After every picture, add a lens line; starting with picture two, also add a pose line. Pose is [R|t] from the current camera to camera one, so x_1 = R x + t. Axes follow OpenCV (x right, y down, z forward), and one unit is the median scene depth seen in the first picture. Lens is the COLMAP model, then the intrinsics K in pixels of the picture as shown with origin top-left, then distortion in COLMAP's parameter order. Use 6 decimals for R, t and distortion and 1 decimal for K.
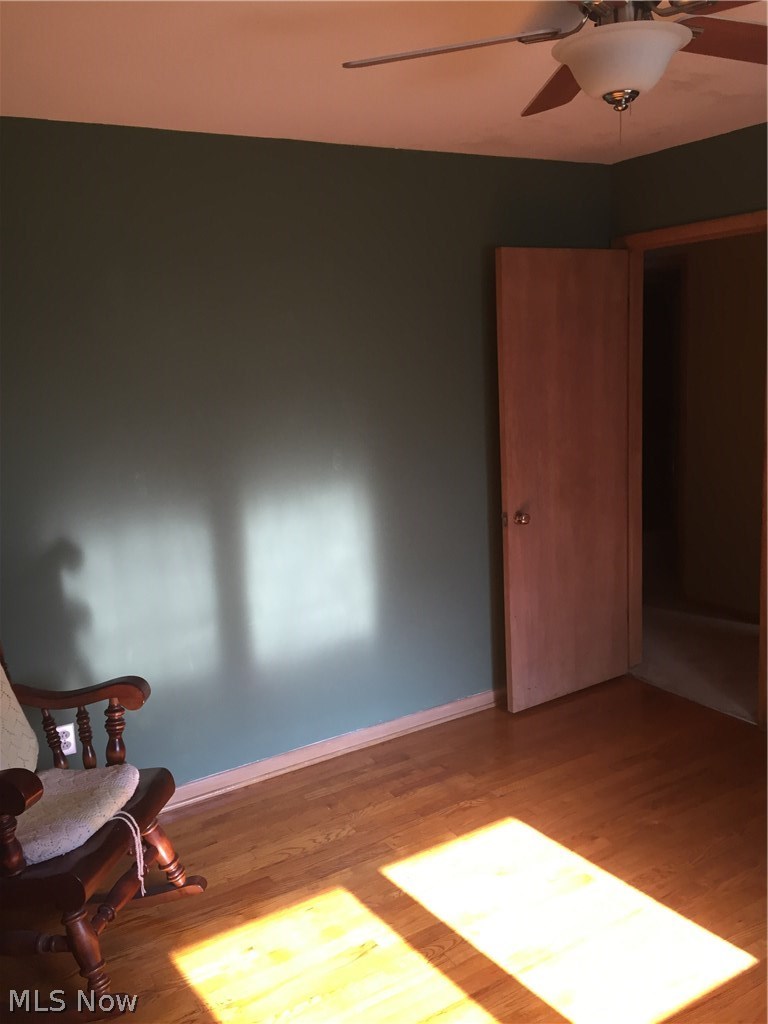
lens RADIAL K [[862.5, 0, 384.0], [0, 862.5, 512.0], [0, 0, 1]] dist [0.080483, -0.124798]
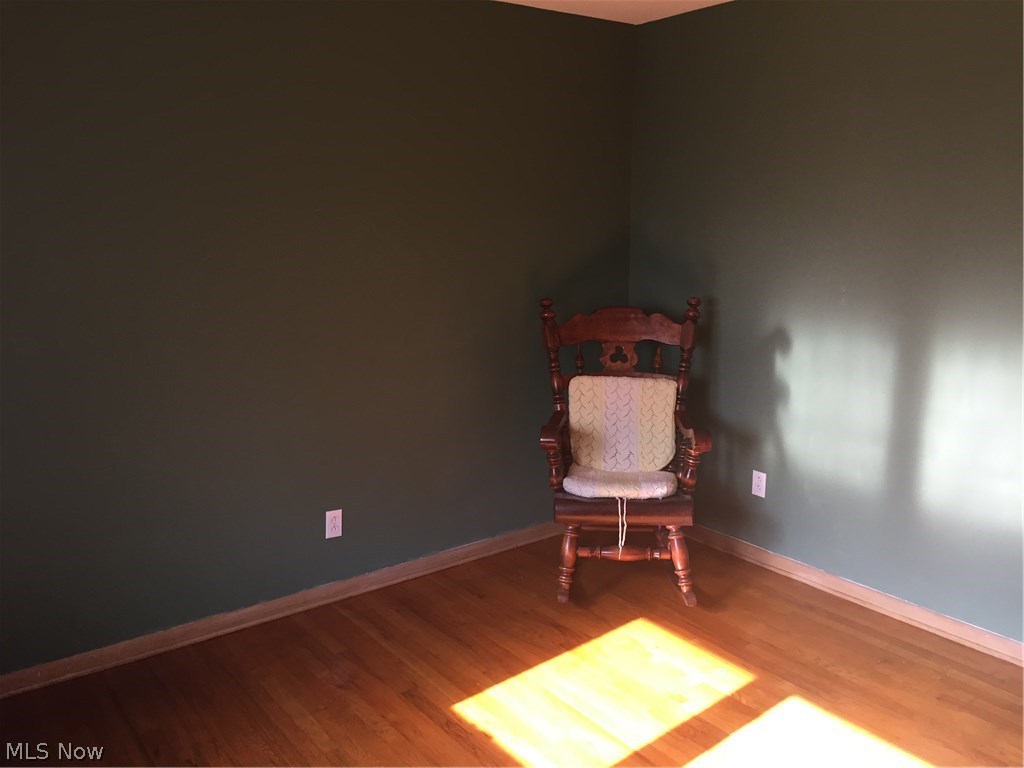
lens RADIAL K [[862.5, 0, 512.0], [0, 862.5, 384.0], [0, 0, 1]] dist [0.080483, -0.124798]
pose [[0.125711, 0.266976, -0.955469, 0.808056], [-0.183968, 0.952678, 0.241991, -0.124054], [0.974860, 0.145354, 0.168877, 0.434135]]
